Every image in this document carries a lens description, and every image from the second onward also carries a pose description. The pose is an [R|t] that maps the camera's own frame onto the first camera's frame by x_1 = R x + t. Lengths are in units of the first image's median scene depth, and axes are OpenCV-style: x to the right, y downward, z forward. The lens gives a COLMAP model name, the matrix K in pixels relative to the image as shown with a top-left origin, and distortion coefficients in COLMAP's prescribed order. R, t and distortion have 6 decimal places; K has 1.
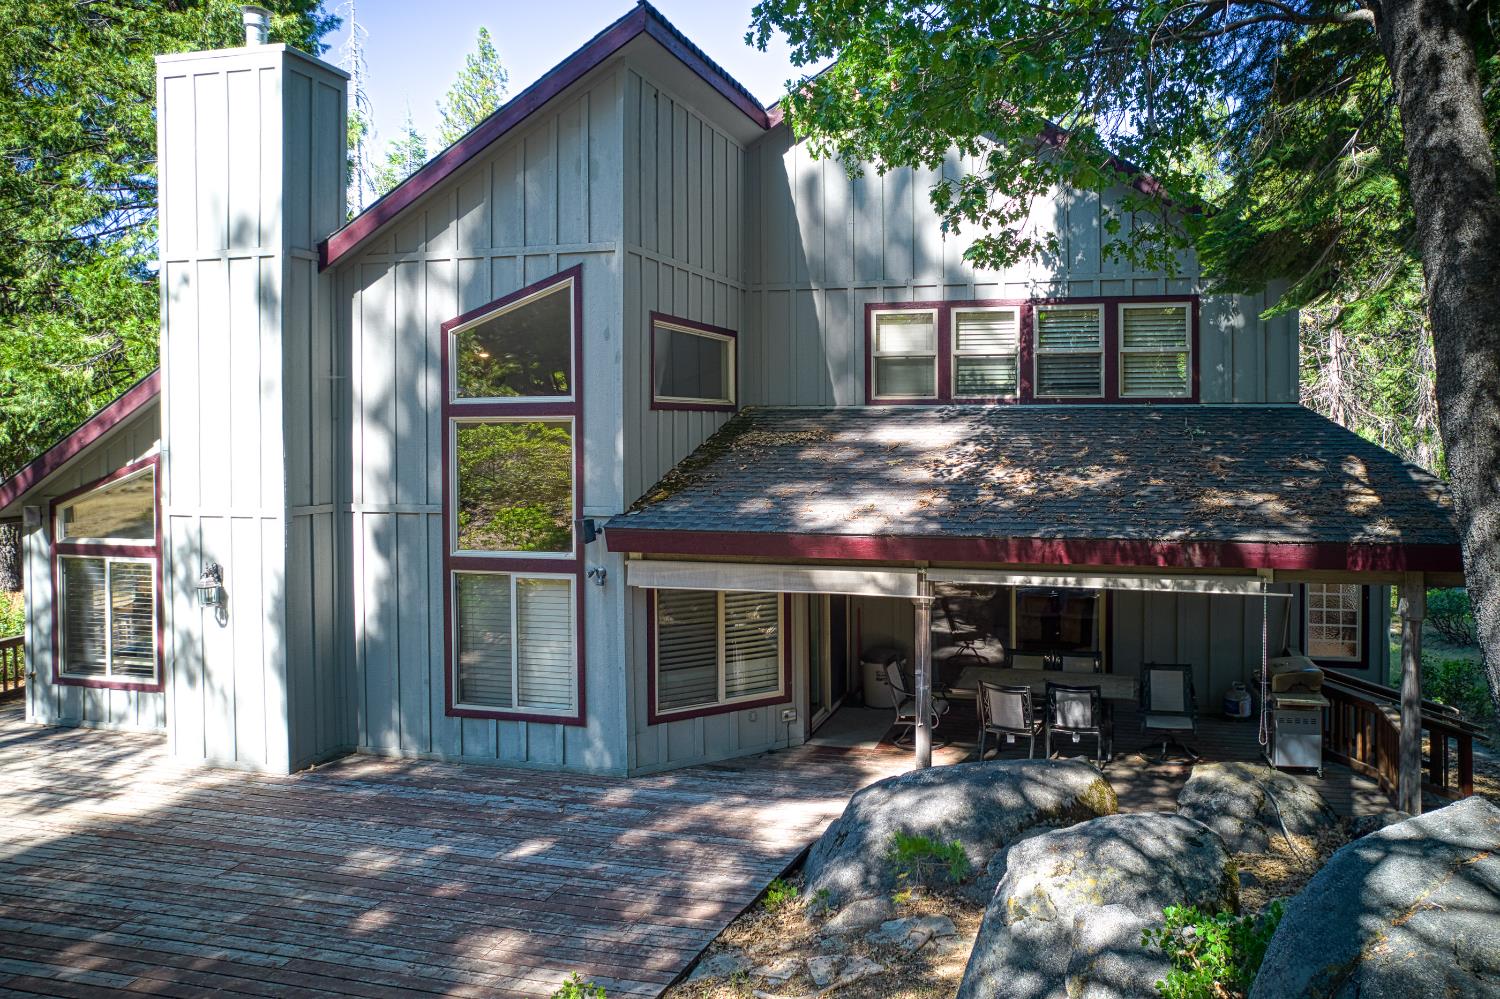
lens RADIAL K [[1029.9, 0, 813.2], [0, 1029.9, 410.8], [0, 0, 1]] dist [-0.049675, 0.015335]
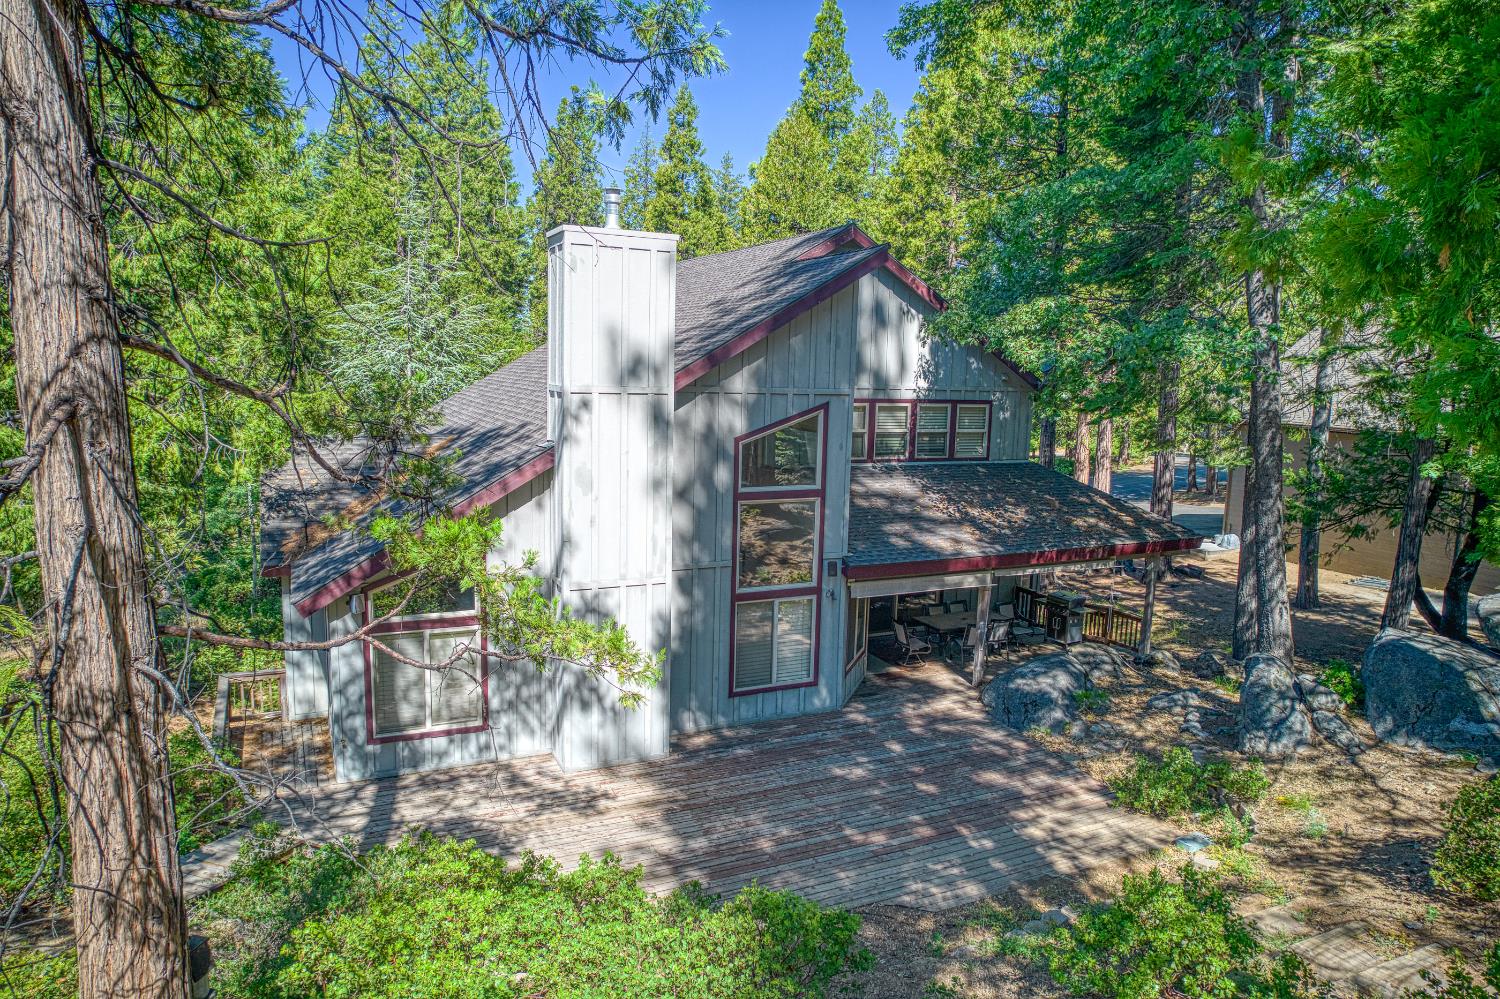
lens RADIAL K [[1029.9, 0, 742.4], [0, 1029.9, 503.0], [0, 0, 1]] dist [-0.049675, 0.015335]
pose [[0.761943, -0.064332, 0.644441, -1.303451], [-0.038509, 0.988794, 0.144237, -0.204635], [-0.646499, -0.134717, 0.750927, -0.116693]]
